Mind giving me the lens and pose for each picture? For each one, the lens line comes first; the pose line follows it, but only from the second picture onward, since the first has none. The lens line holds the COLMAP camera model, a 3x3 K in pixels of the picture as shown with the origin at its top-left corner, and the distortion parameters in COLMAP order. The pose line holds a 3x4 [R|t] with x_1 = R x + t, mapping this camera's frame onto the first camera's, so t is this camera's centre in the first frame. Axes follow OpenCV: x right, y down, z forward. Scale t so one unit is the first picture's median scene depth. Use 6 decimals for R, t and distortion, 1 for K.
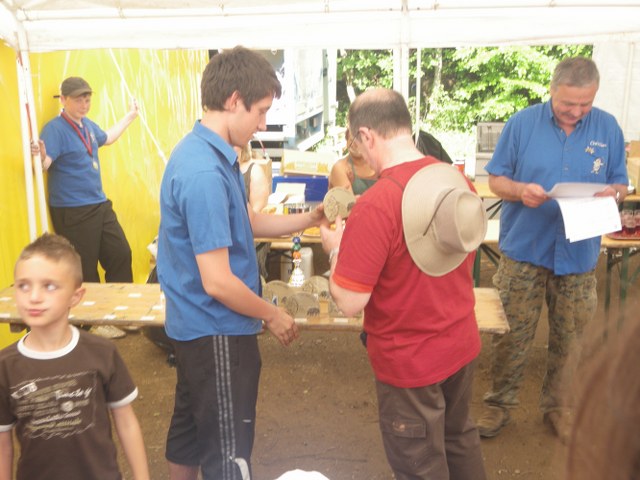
lens RADIAL K [[797.2, 0, 320.6], [0, 797.2, 231.5], [0, 0, 1]] dist [0.007822, -0.060214]
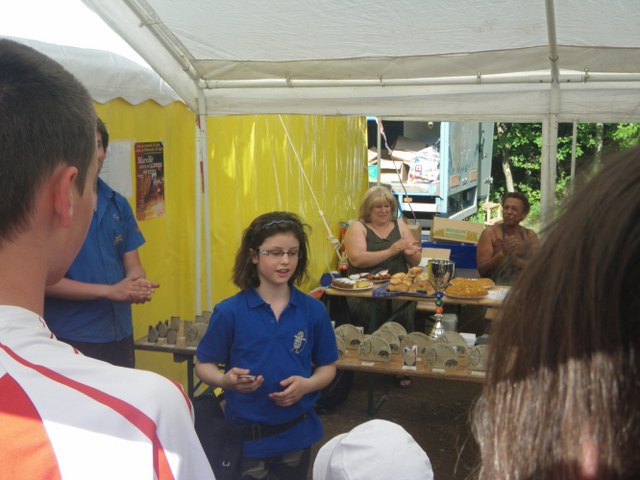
lens RADIAL K [[799.7, 0, 322.2], [0, 799.7, 225.9], [0, 0, 1]] dist [-0.013502, 0.043355]
pose [[0.981125, 0.043602, -0.188395, 0.003791], [-0.062737, 0.993322, -0.096826, 0.009070], [0.182915, 0.106818, 0.977309, -0.017152]]
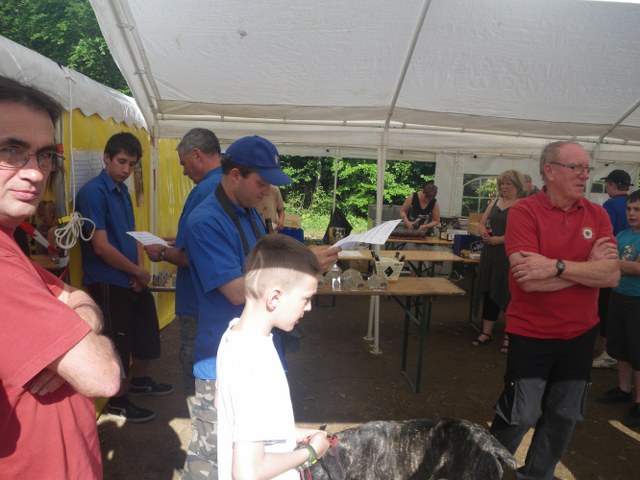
lens RADIAL K [[532.2, 0, 317.1], [0, 532.2, 222.8], [0, 0, 1]] dist [-0.148346, 0.005292]
pose [[0.975860, 0.034361, 0.215678, -0.095233], [-0.006619, 0.991746, -0.128050, 0.029851], [-0.218298, 0.123531, 0.968032, -0.035189]]
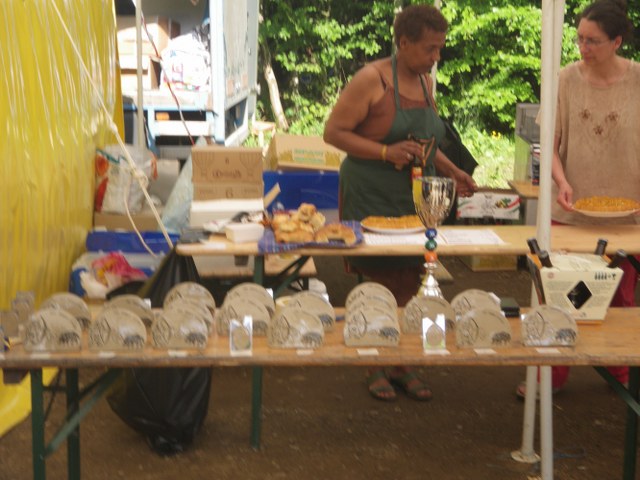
lens RADIAL K [[1160.8, 0, 320.0], [0, 1160.8, 240.0], [0, 0, 1]] dist [0.212782, 0.026008]
pose [[0.989013, -0.003410, 0.147787, -0.077089], [0.010626, 0.998788, -0.048067, 0.017127], [-0.147444, 0.049110, 0.987851, 0.022805]]
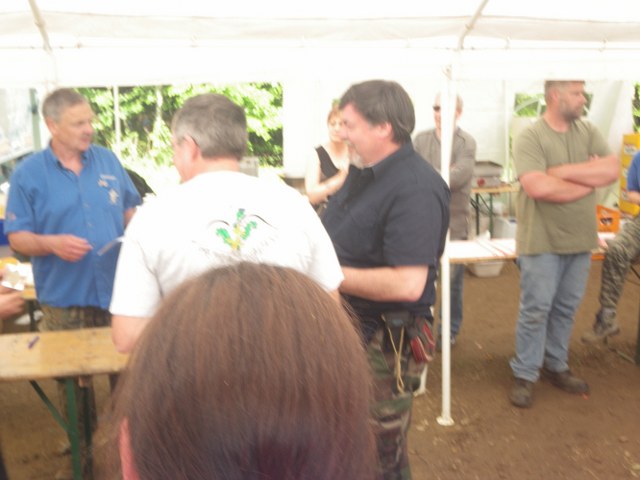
lens RADIAL K [[797.2, 0, 320.6], [0, 797.2, 231.5], [0, 0, 1]] dist [0.007822, -0.060214]
pose [[0.952903, -0.053047, 0.298601, 0.037824], [0.065740, 0.997303, -0.032620, 0.000365], [-0.296065, 0.050714, 0.953820, -0.007647]]
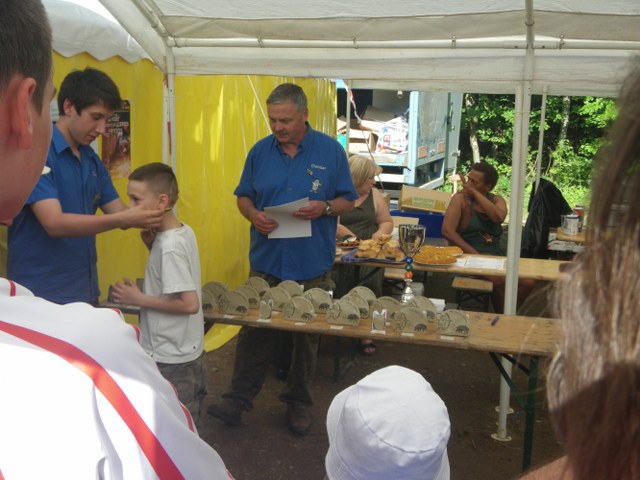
lens RADIAL K [[799.7, 0, 322.2], [0, 799.7, 225.9], [0, 0, 1]] dist [-0.013502, 0.043355]
pose [[0.987409, 0.067918, -0.142863, 0.001089], [-0.077976, 0.994767, -0.066020, 0.012631], [0.137631, 0.076329, 0.987538, -0.012632]]
